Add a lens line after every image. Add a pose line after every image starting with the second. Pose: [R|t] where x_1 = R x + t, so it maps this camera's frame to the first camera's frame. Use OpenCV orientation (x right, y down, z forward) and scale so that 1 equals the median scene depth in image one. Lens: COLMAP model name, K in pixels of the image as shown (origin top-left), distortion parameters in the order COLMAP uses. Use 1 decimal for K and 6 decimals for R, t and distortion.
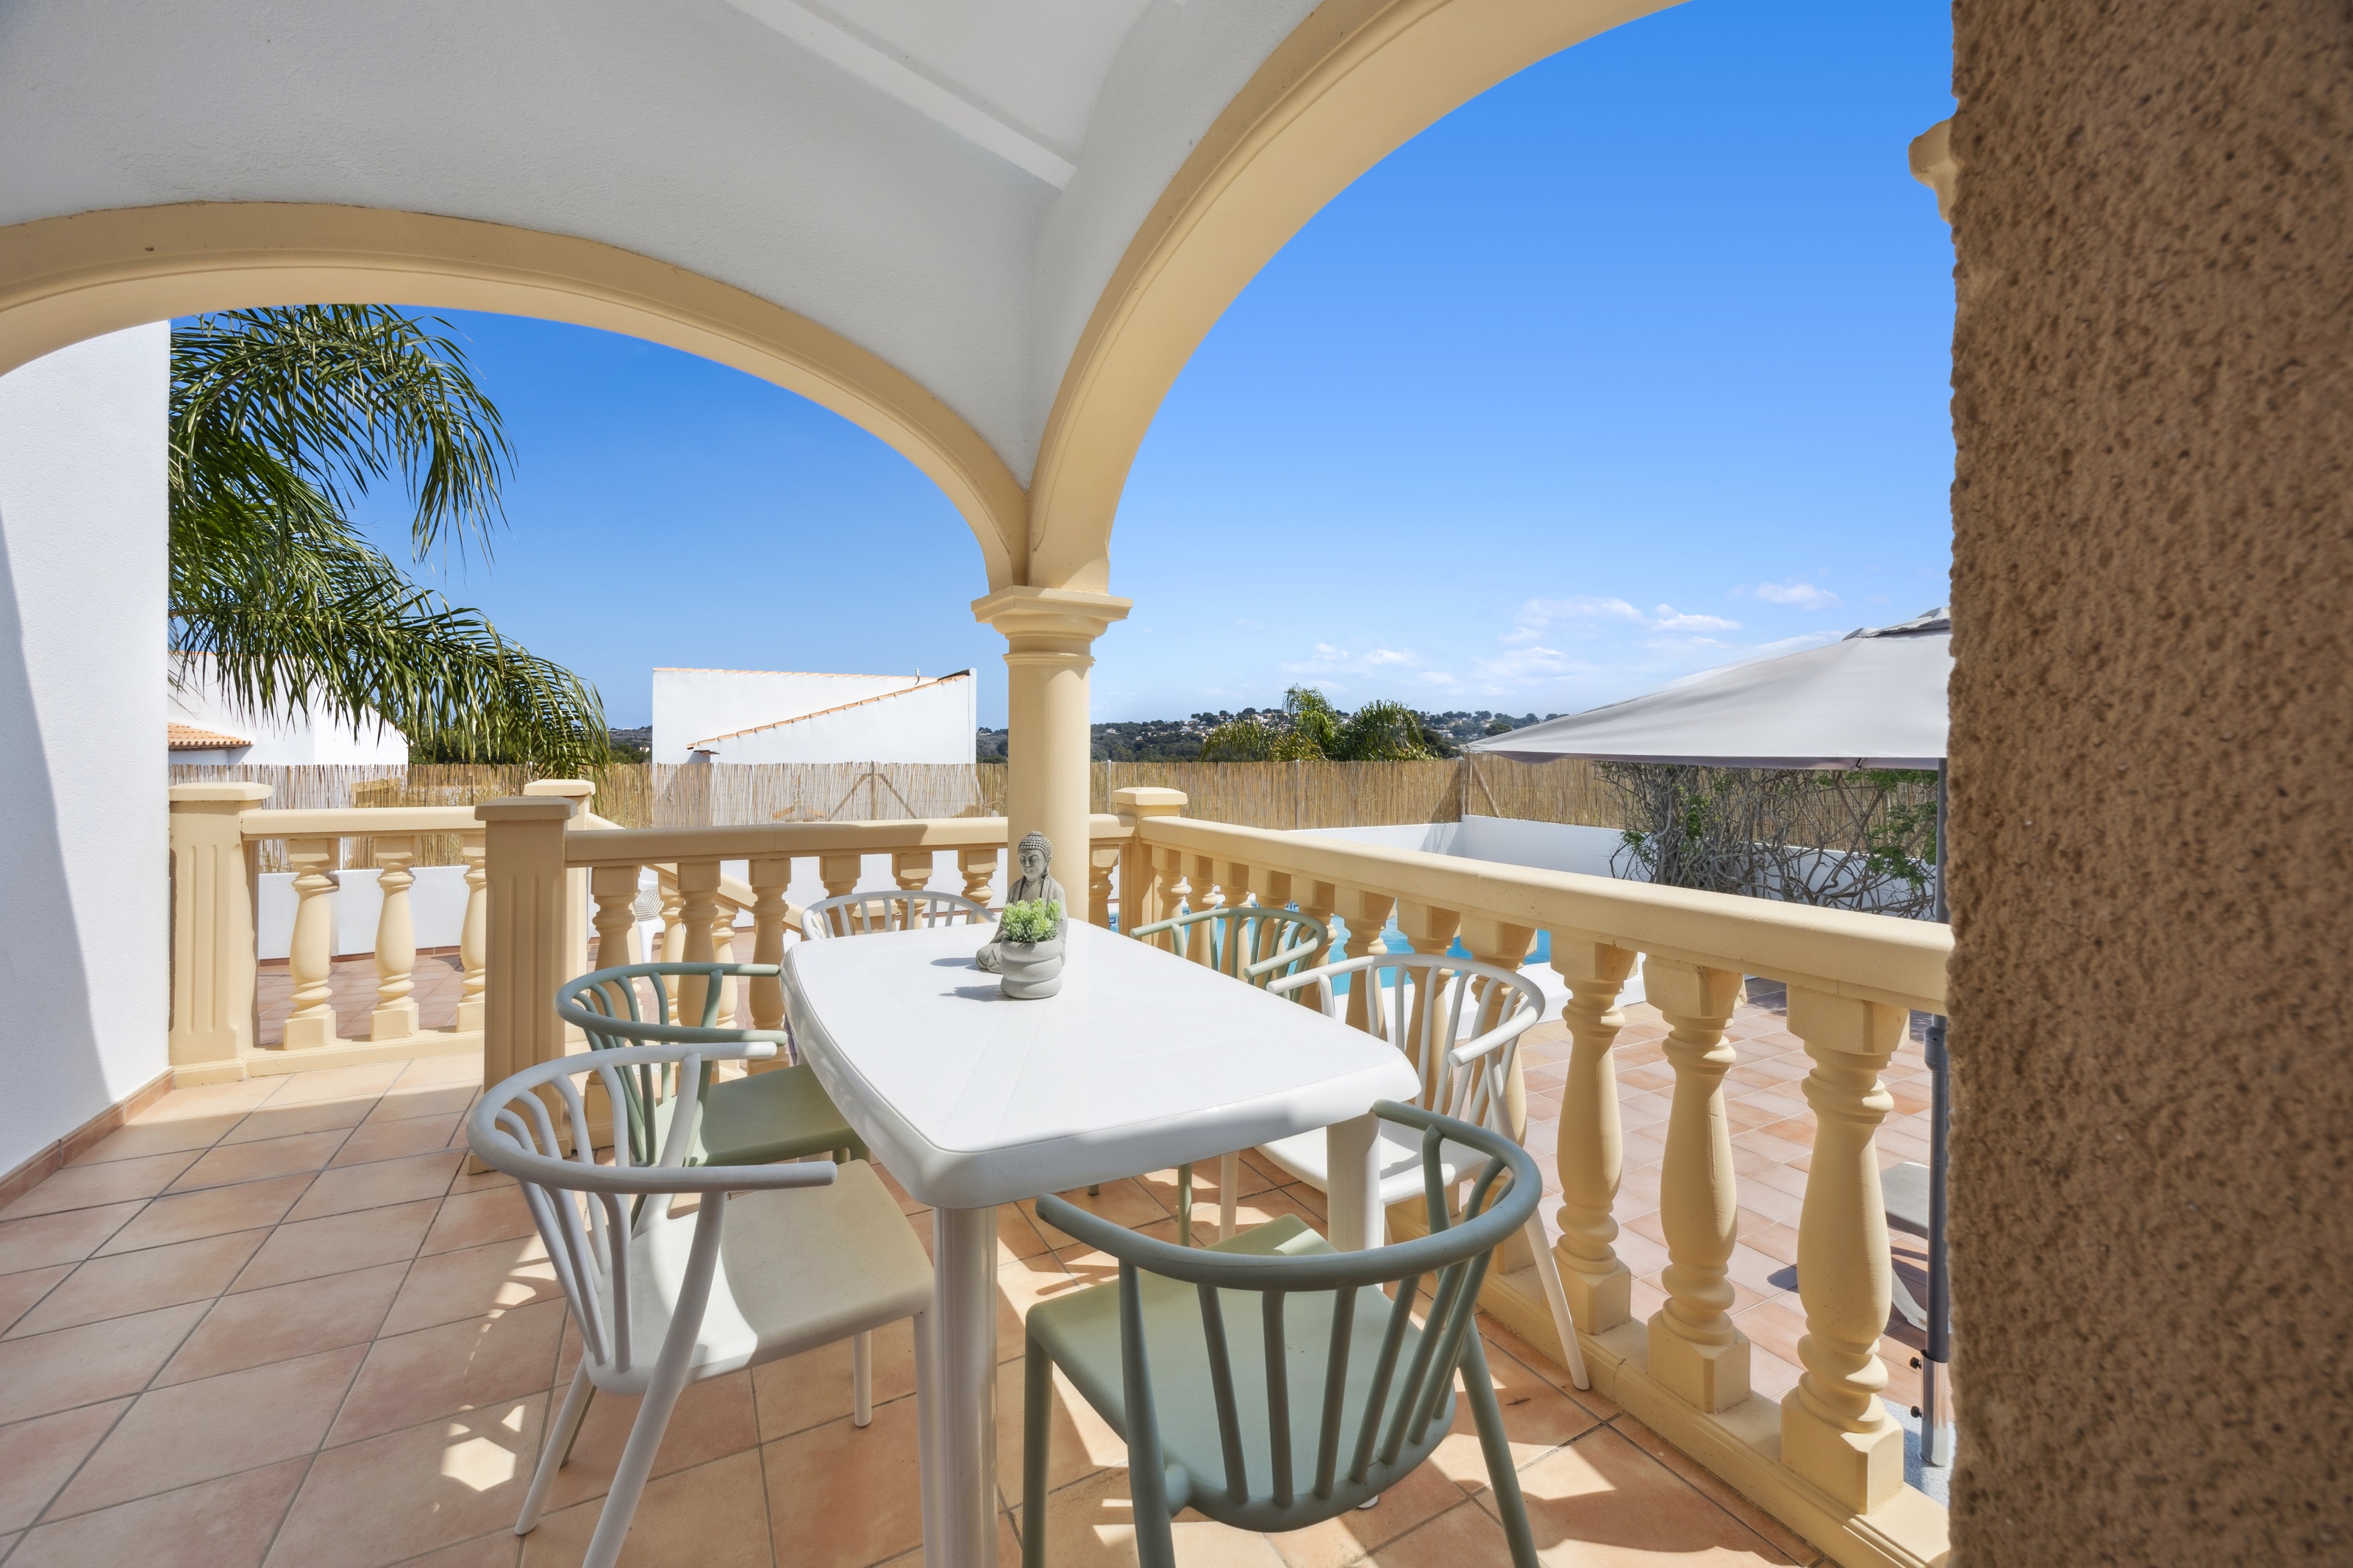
lens RADIAL K [[917.1, 0, 1166.6], [0, 917.1, 748.2], [0, 0, 1]] dist [-0.009547, 0.000606]
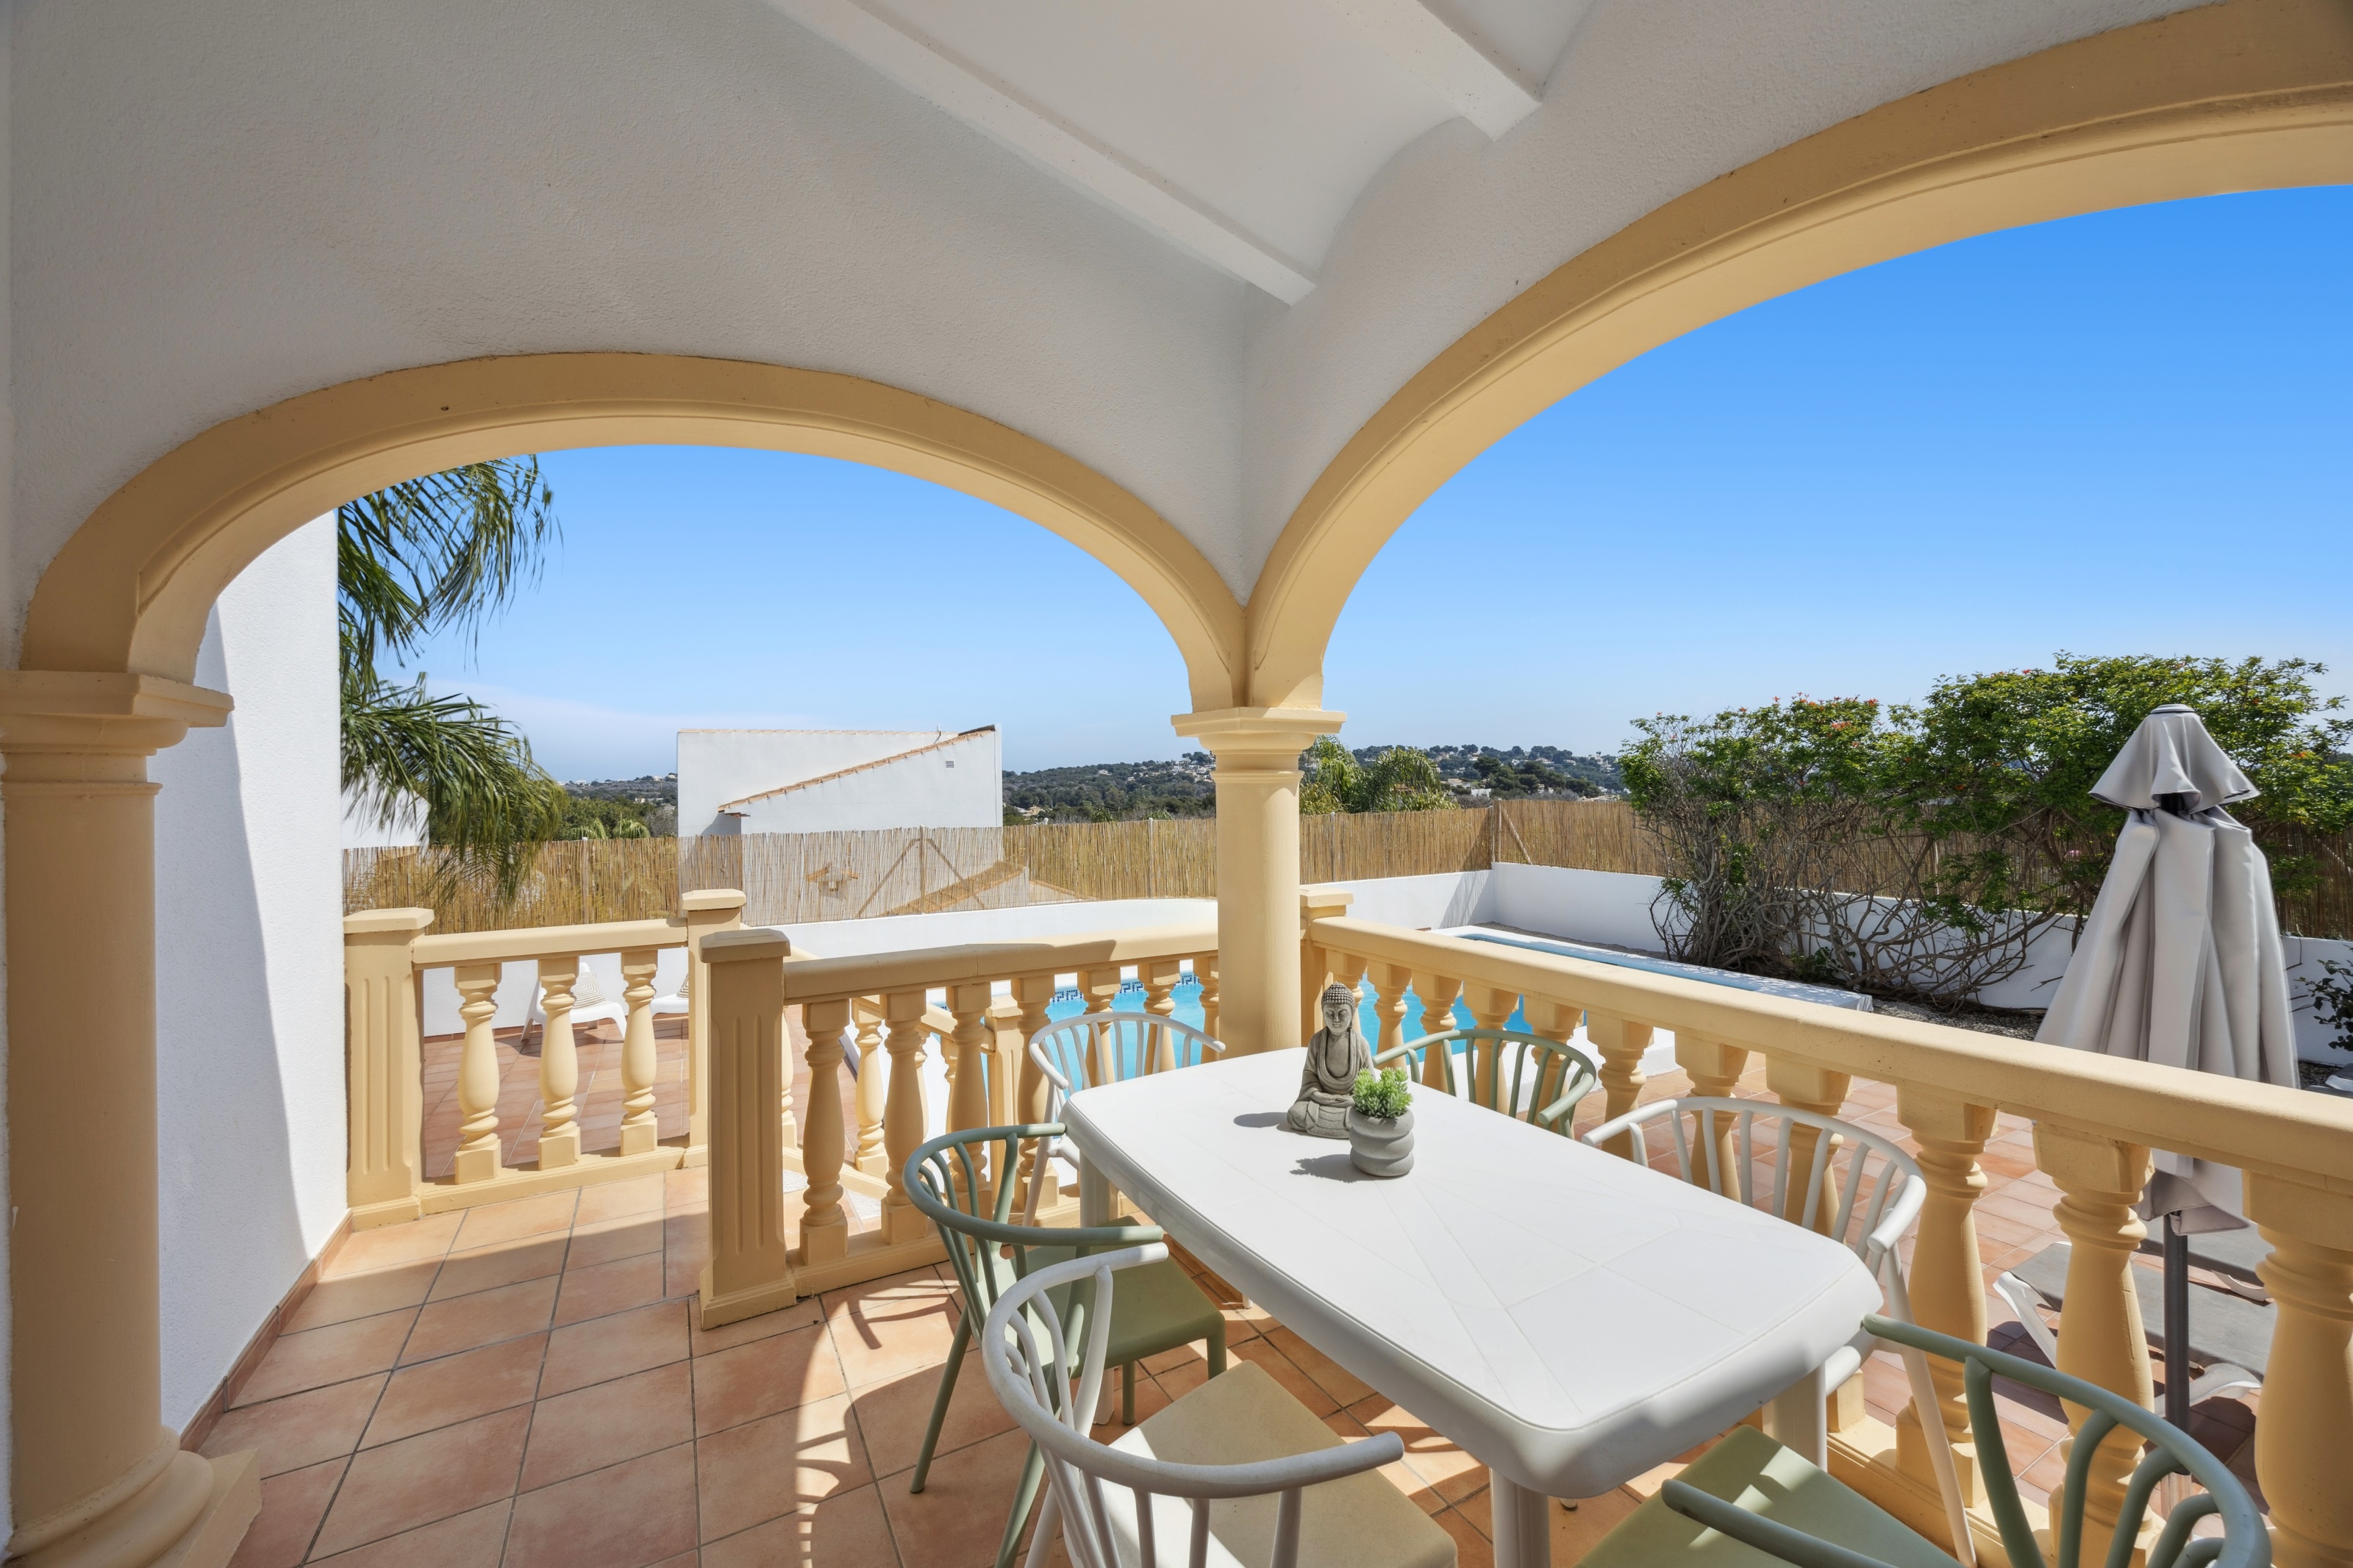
lens RADIAL K [[917.1, 0, 1167.6], [0, 917.1, 782.3], [0, 0, 1]] dist [-0.009547, 0.000606]
pose [[0.999816, -0.018070, 0.006490, -0.215954], [0.018123, 0.999803, -0.008069, -0.077534], [-0.006343, 0.008185, 0.999946, 0.019956]]
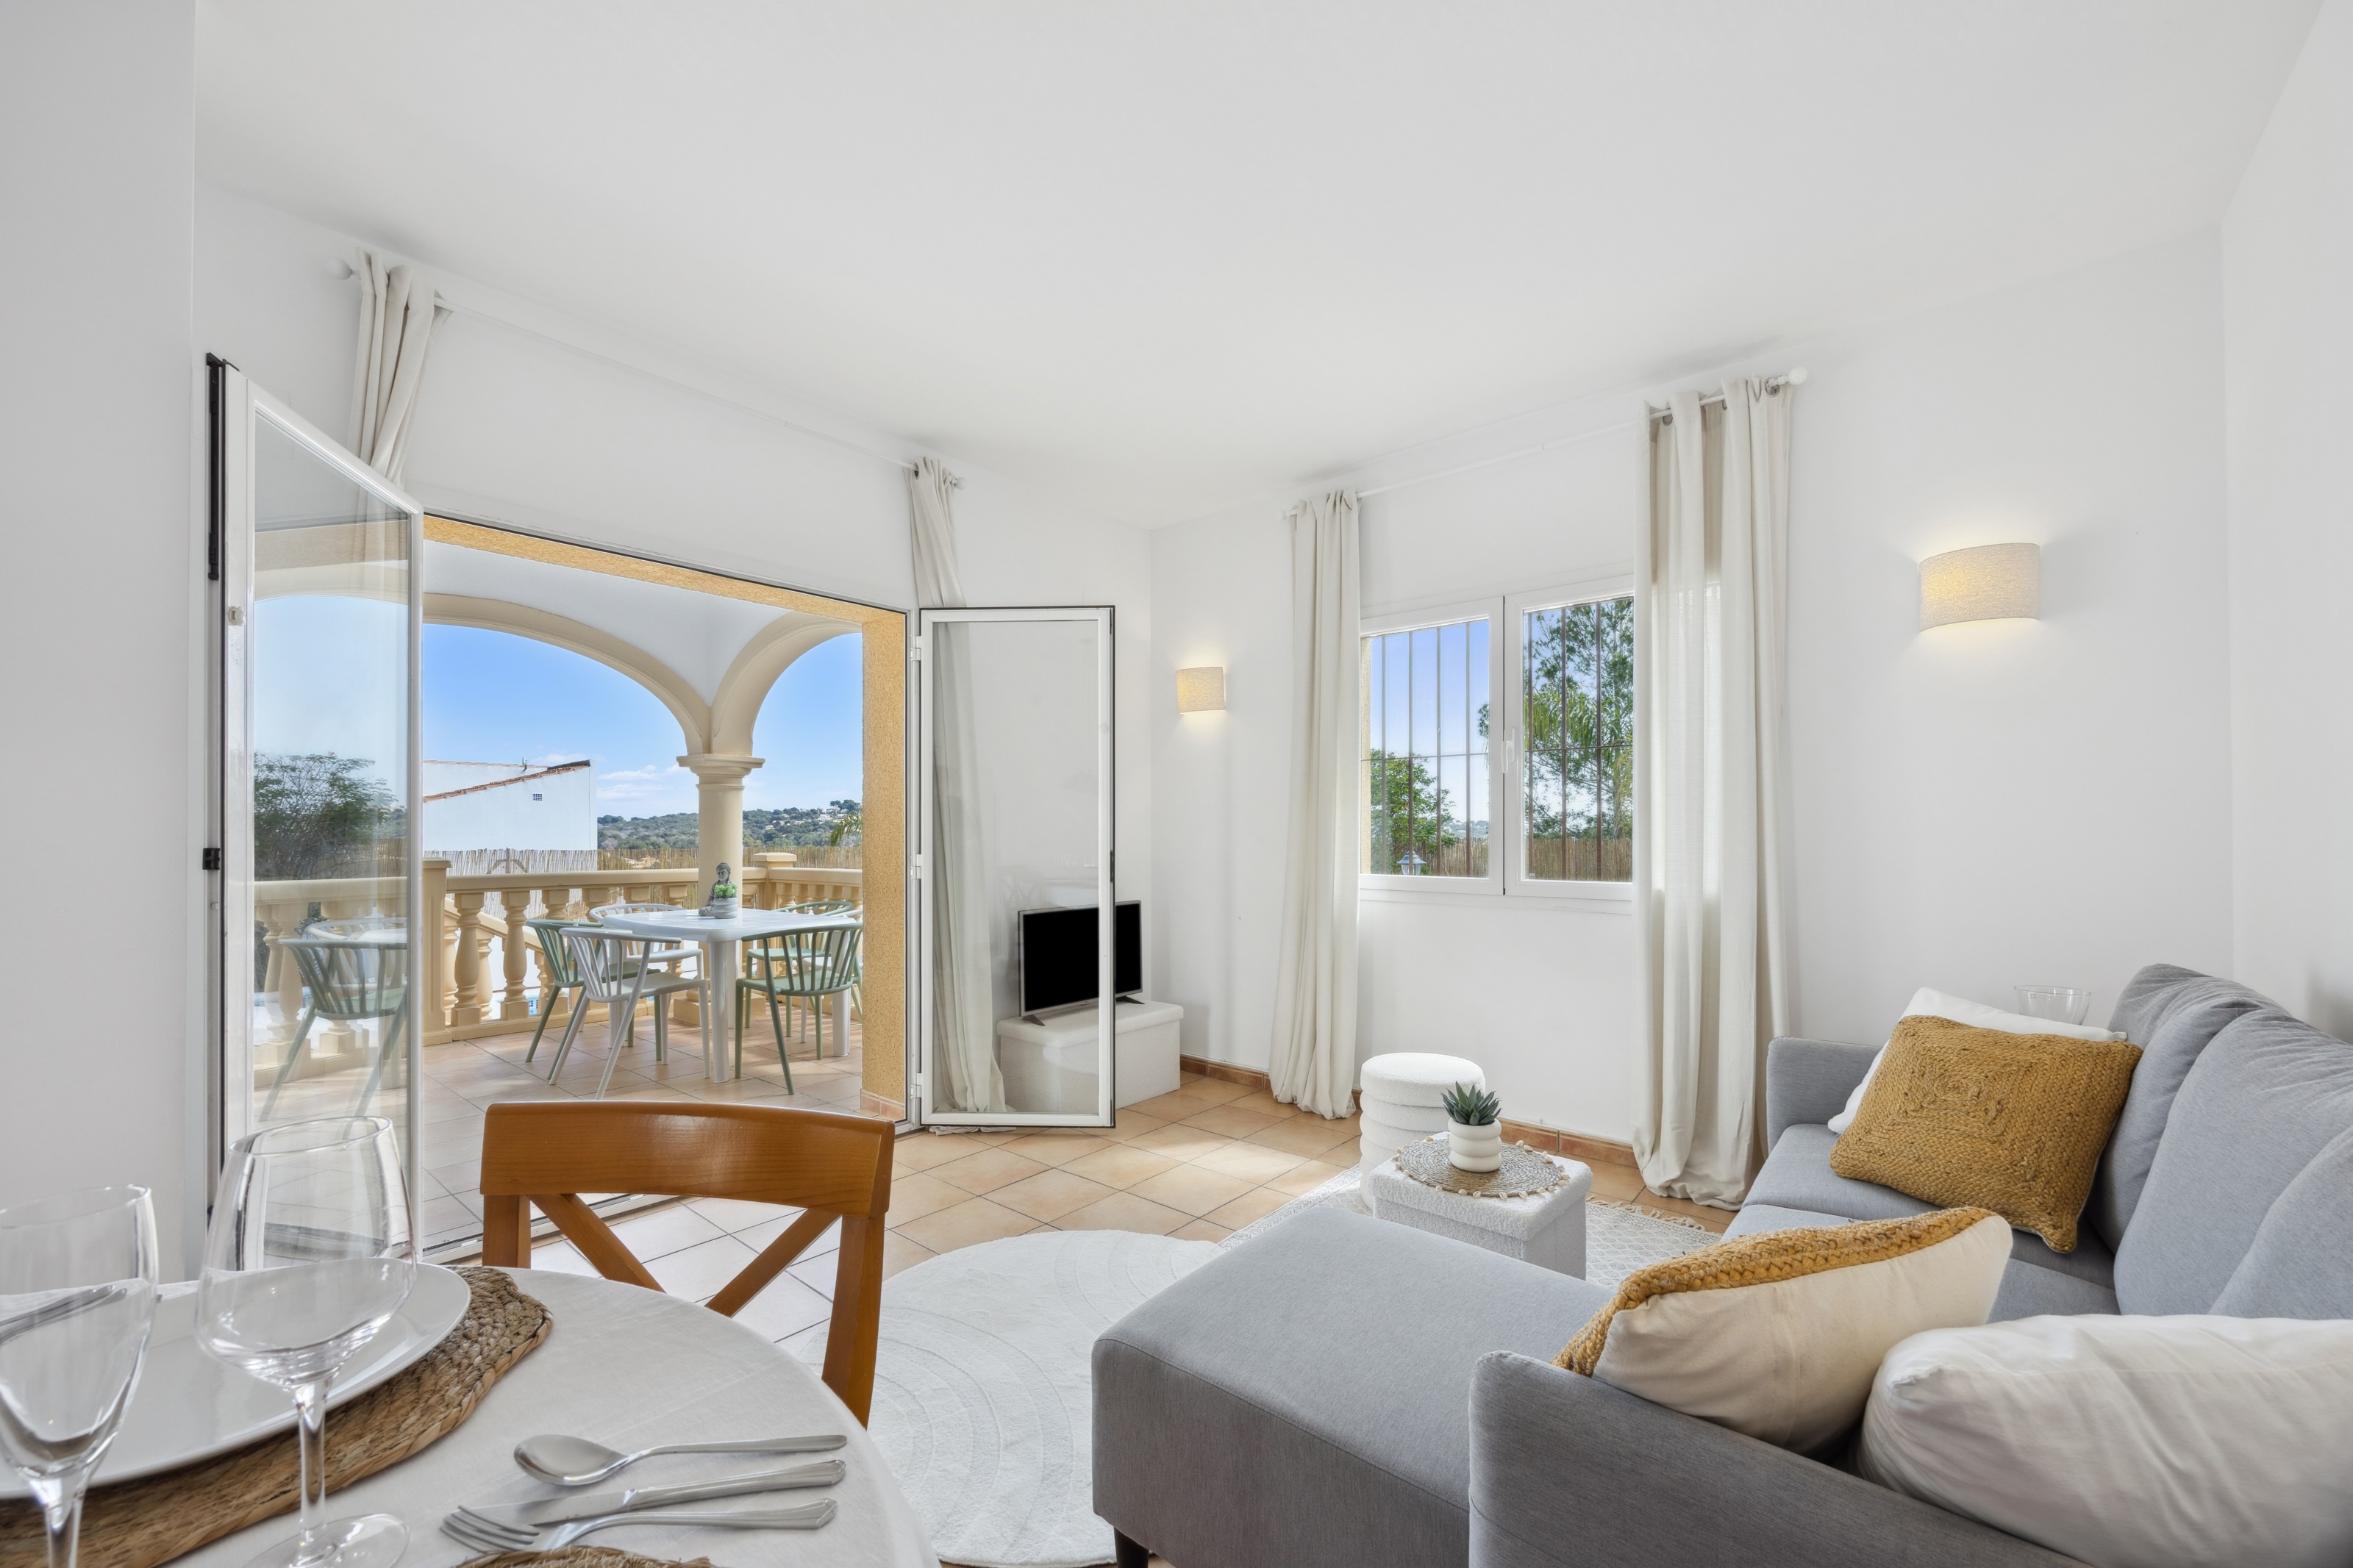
lens RADIAL K [[917.1, 0, 1176.0], [0, 917.1, 831.5], [0, 0, 1]] dist [-0.009547, 0.000606]
pose [[0.925996, -0.005344, 0.377495, 0.037884], [0.007483, 0.999963, -0.004201, 0.015548], [-0.377459, 0.006715, 0.926002, -1.179181]]
